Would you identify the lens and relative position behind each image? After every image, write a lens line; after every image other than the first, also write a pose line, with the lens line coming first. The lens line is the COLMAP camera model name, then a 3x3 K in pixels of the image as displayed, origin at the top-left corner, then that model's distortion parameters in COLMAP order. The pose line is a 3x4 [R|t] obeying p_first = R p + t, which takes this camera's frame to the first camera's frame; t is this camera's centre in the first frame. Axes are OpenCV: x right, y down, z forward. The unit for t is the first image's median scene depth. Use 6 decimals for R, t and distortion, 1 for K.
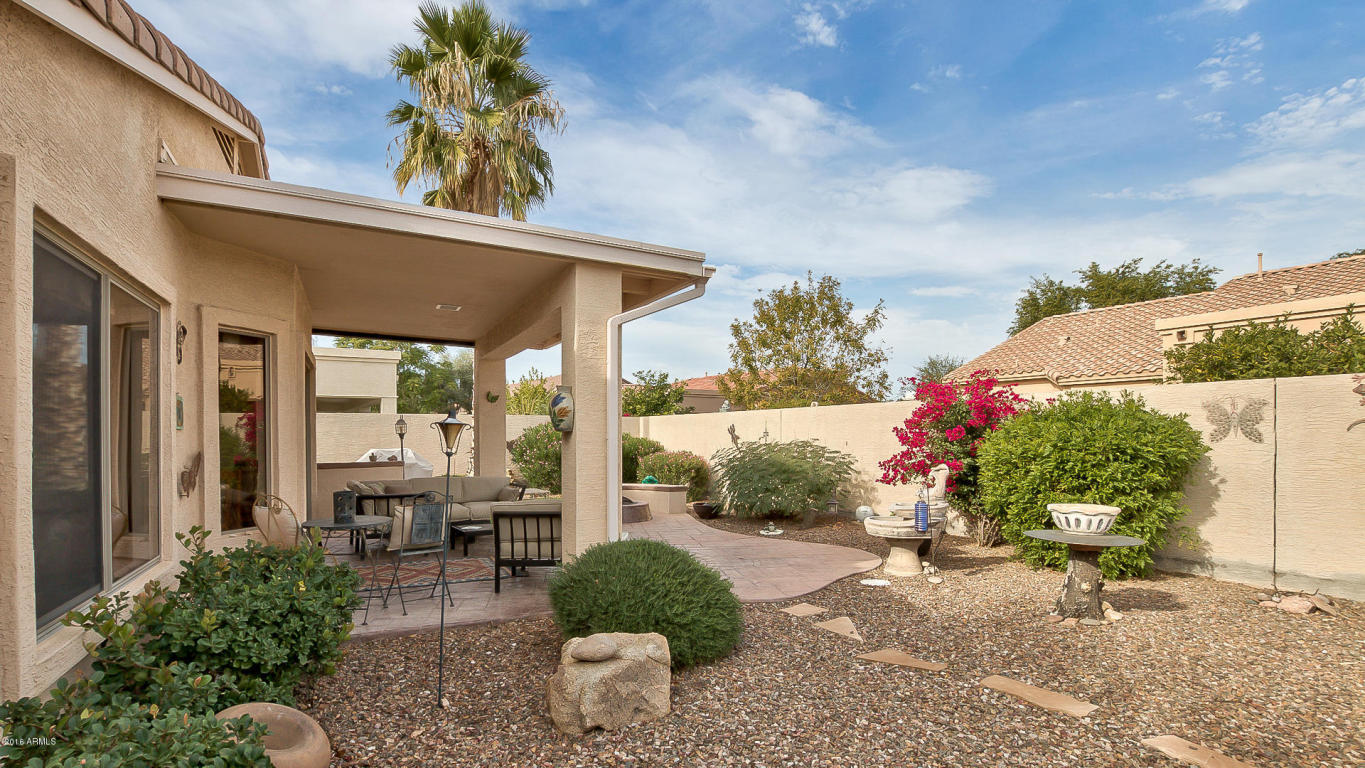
lens RADIAL K [[625.3, 0, 682.8], [0, 625.3, 416.9], [0, 0, 1]] dist [-0.025657, -0.000104]
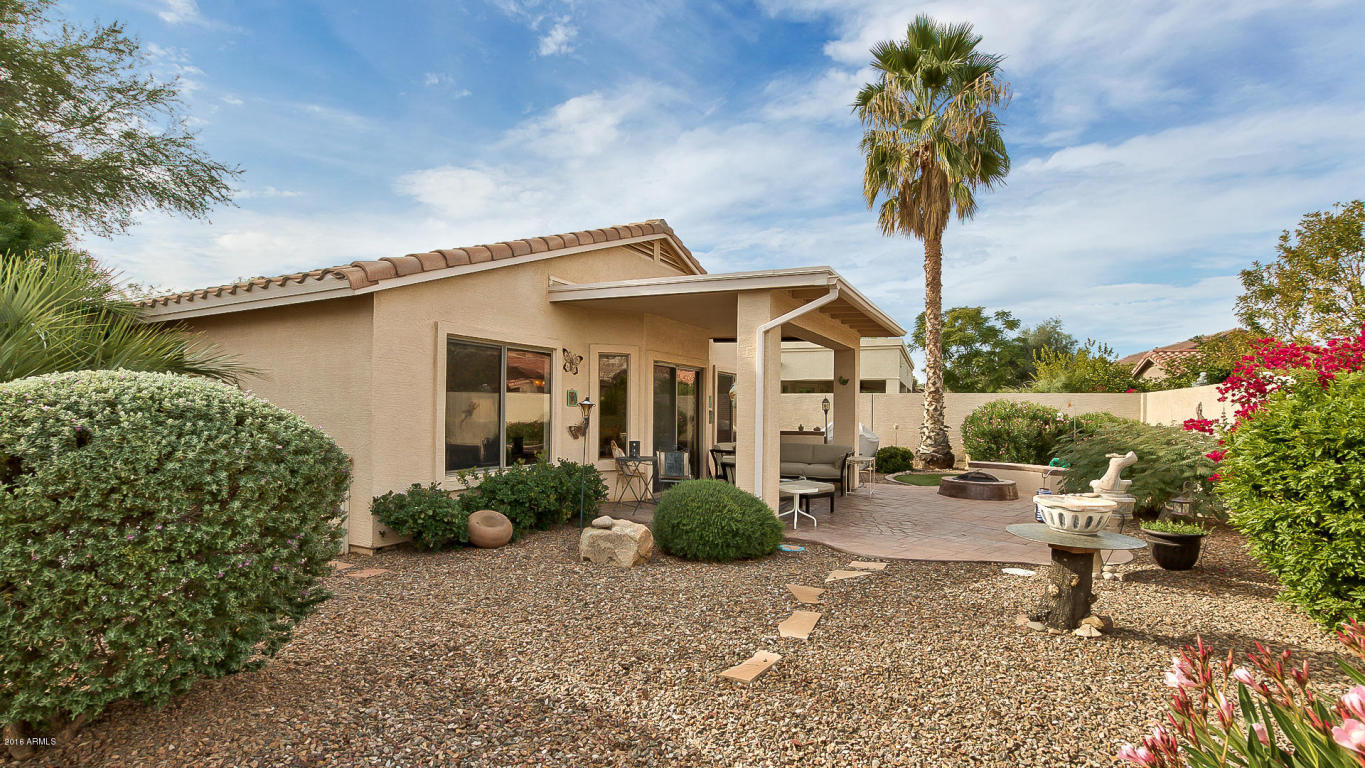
lens RADIAL K [[634.8, 0, 685.1], [0, 634.8, 367.5], [0, 0, 1]] dist [-0.023596, 0.000008]
pose [[0.581953, -0.041957, -0.812139, 0.907591], [0.008032, 0.998916, -0.045851, -0.005172], [0.813183, 0.020160, 0.581659, 0.037376]]
